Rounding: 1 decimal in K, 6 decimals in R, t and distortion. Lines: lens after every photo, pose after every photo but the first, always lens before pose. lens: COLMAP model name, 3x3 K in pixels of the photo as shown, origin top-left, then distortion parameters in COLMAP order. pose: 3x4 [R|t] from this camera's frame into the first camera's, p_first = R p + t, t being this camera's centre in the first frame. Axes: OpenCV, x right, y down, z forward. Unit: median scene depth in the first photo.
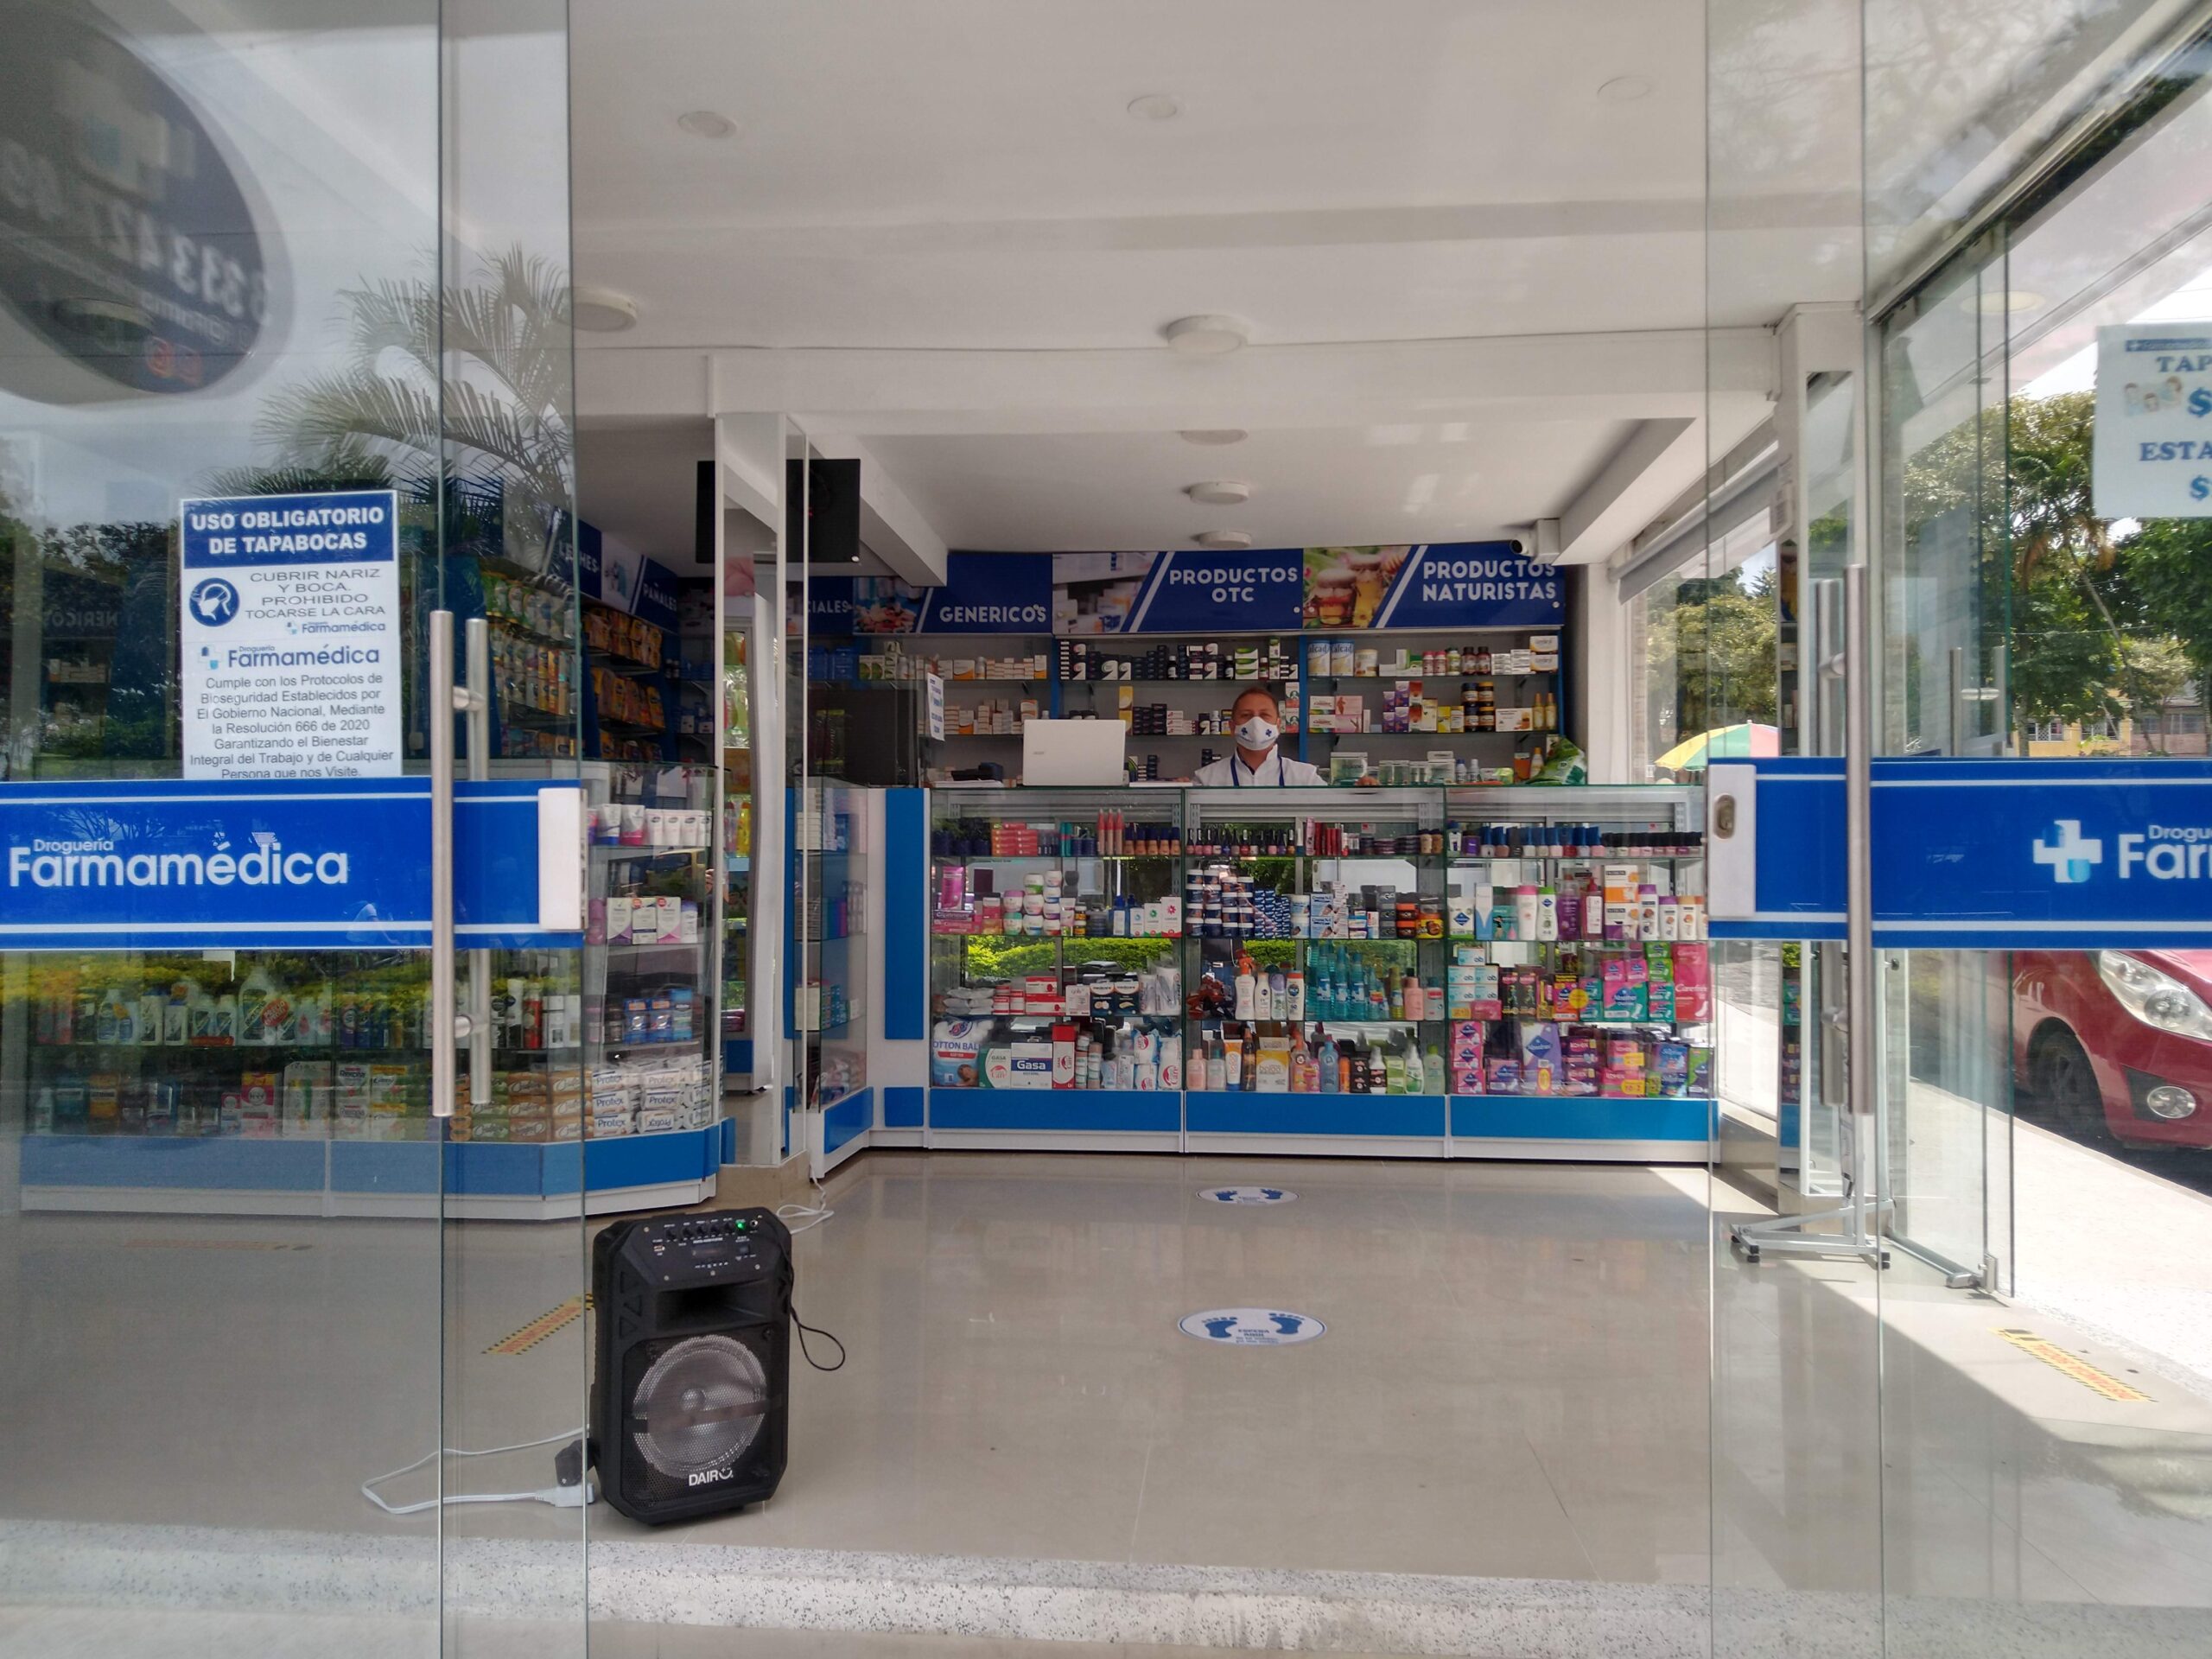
lens RADIAL K [[1698.8, 0, 1072.4], [0, 1698.8, 868.3], [0, 0, 1]] dist [0.118303, -0.232348]
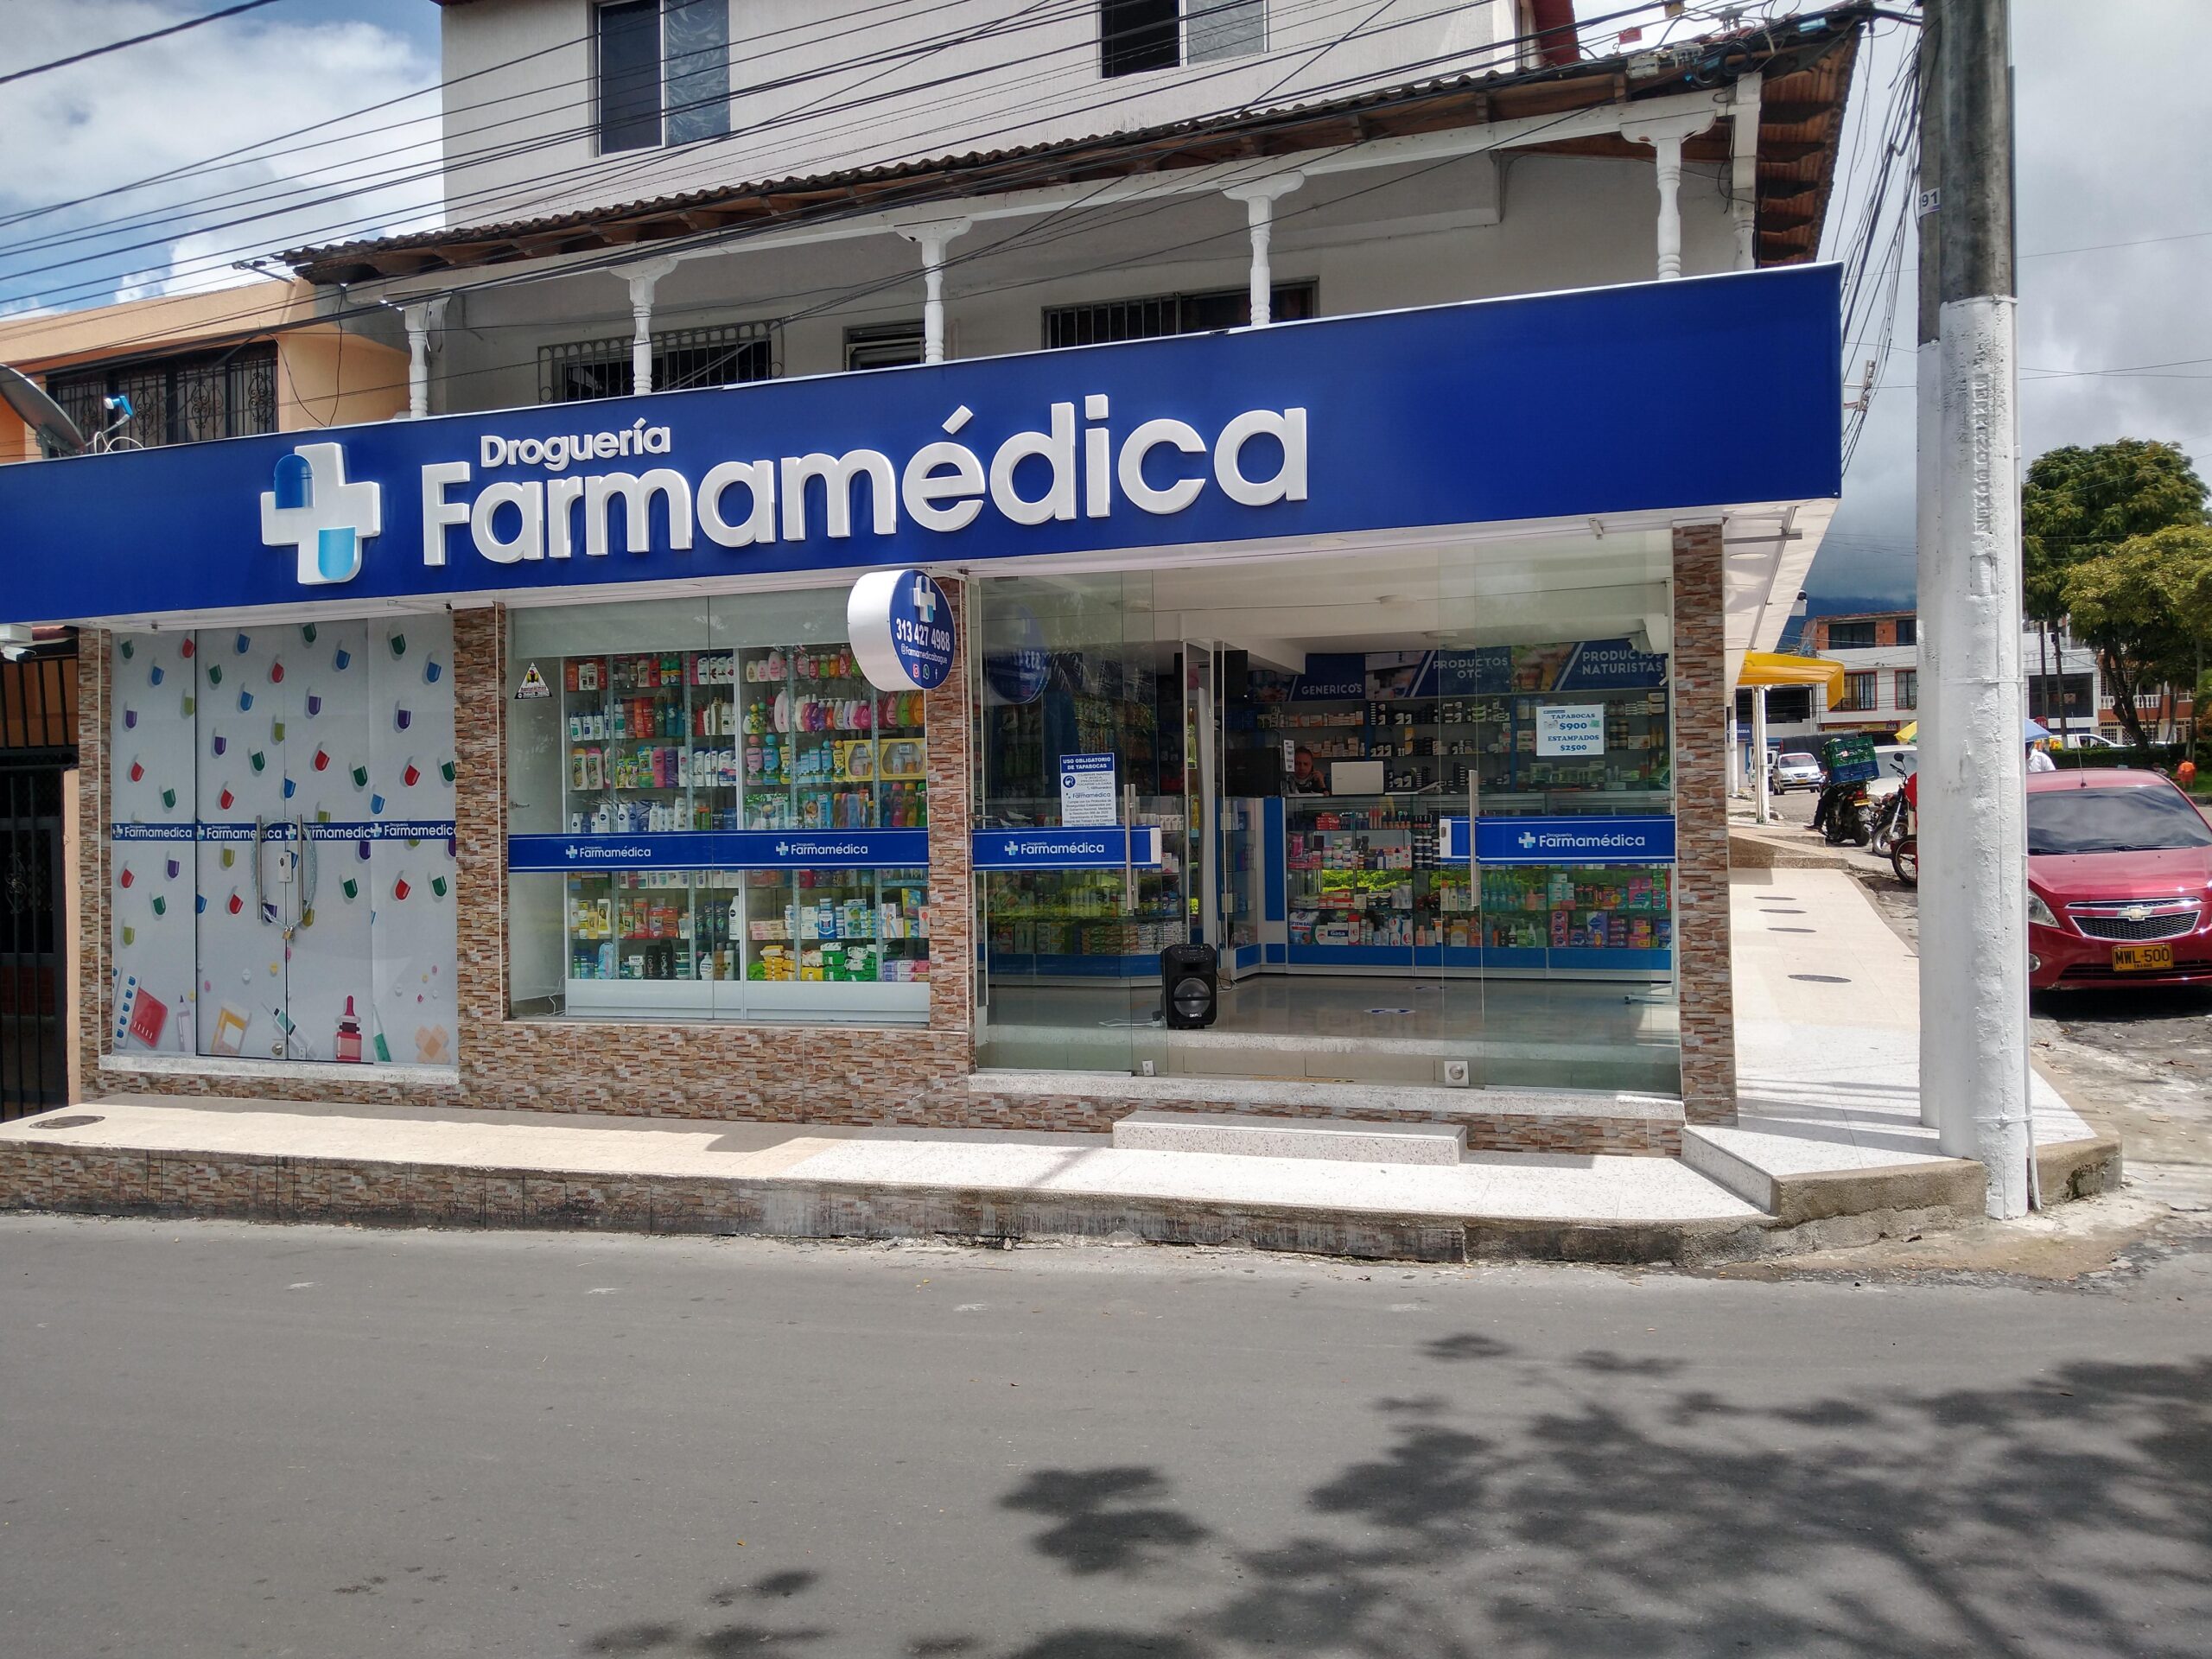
lens RADIAL K [[1691.6, 0, 1111.7], [0, 1691.6, 821.8], [0, 0, 1]] dist [0.096343, -0.128641]
pose [[0.972483, -0.015169, -0.232480, 0.187296], [0.016073, 0.999869, 0.001995, -0.025709], [0.232420, -0.005677, 0.972599, -1.035743]]
